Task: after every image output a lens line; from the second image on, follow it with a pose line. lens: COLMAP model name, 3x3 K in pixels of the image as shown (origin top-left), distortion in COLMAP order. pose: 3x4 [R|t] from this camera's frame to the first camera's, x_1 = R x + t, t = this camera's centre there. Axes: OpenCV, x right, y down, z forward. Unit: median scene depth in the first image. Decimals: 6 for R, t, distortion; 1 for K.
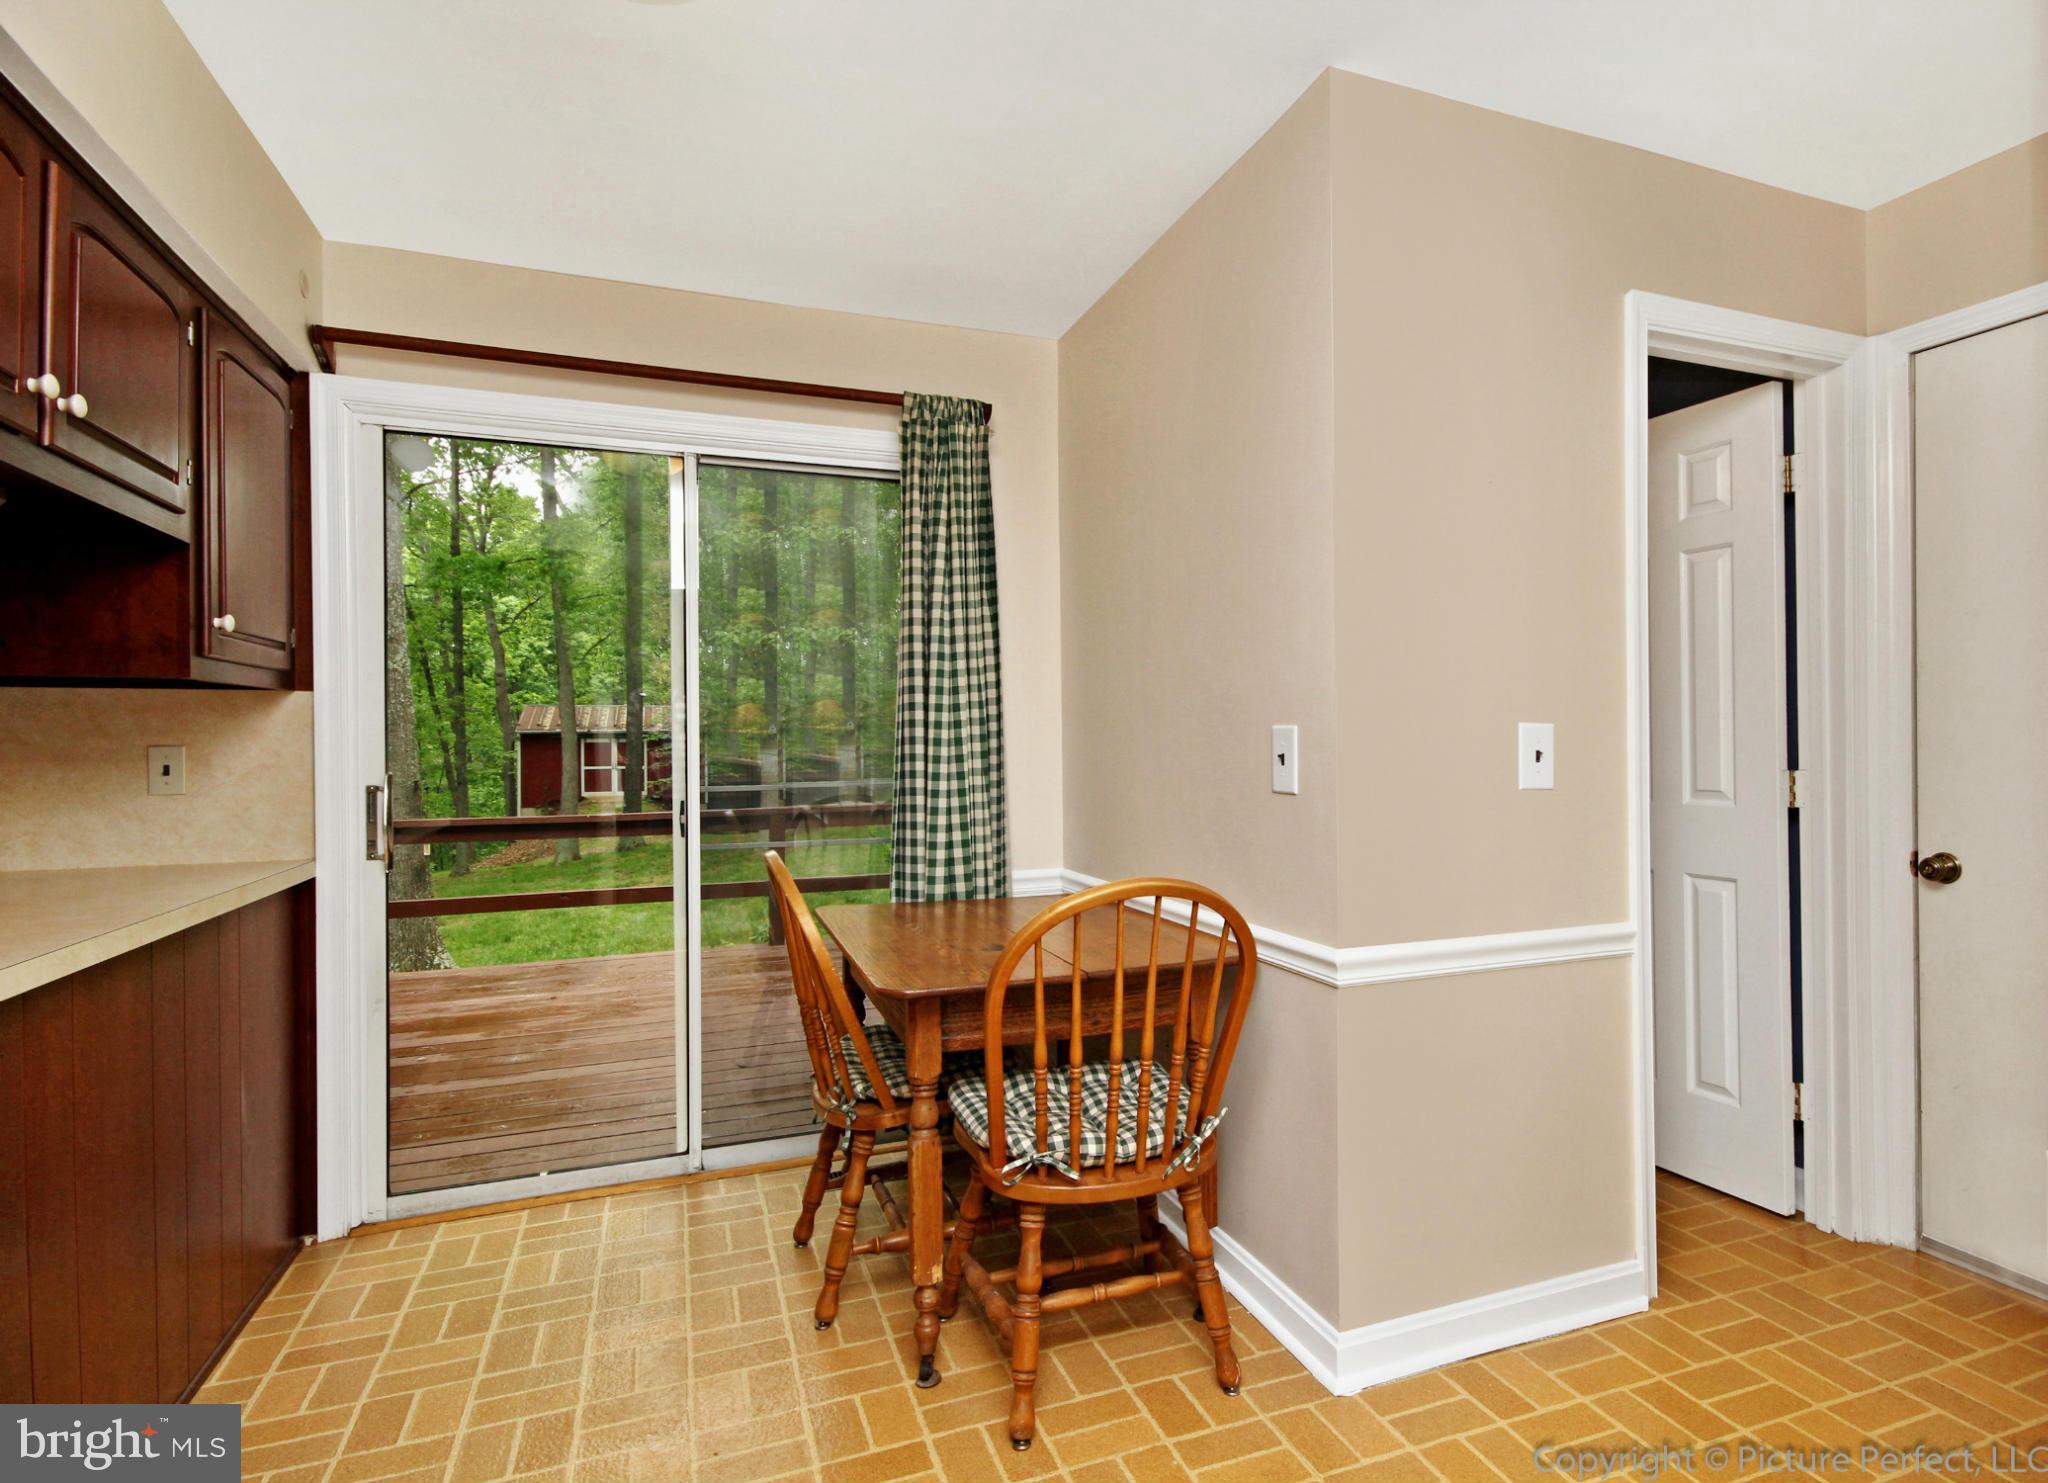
lens RADIAL K [[1191.5, 0, 1024.0], [0, 1191.5, 741.5], [0, 0, 1]] dist [-0.000215, -0.000161]
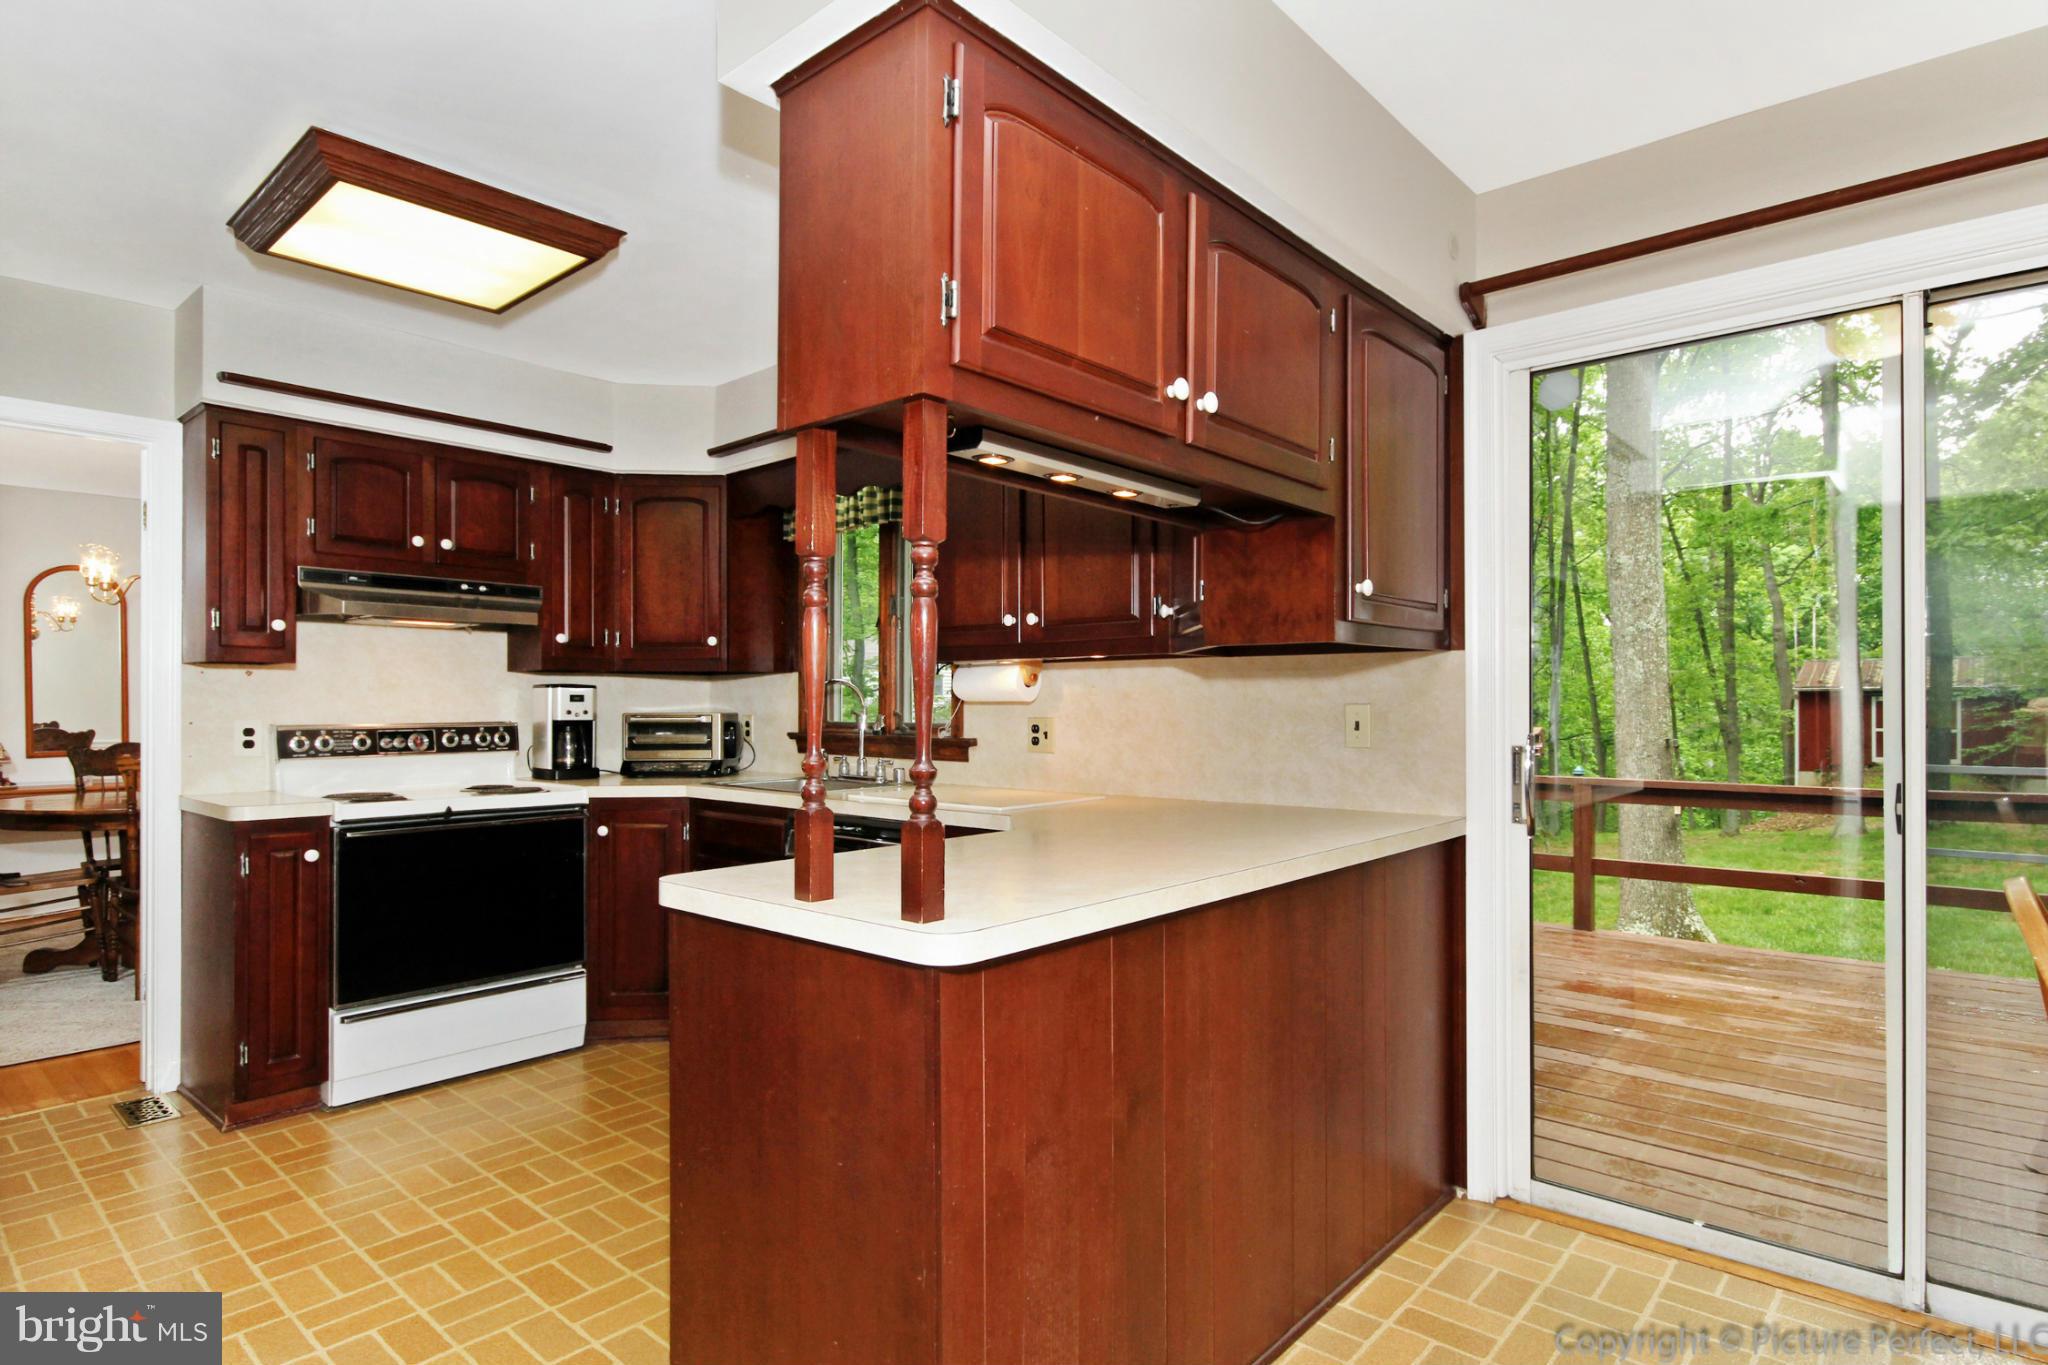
lens RADIAL K [[1115.9, 0, 1015.3], [0, 1115.9, 707.3], [0, 0, 1]] dist [0.005768, 0.000253]
pose [[0.526188, 0.006518, -0.850343, 0.006205], [-0.000664, 0.999973, 0.007255, -0.000797], [0.850368, -0.003253, 0.526178, 0.178882]]
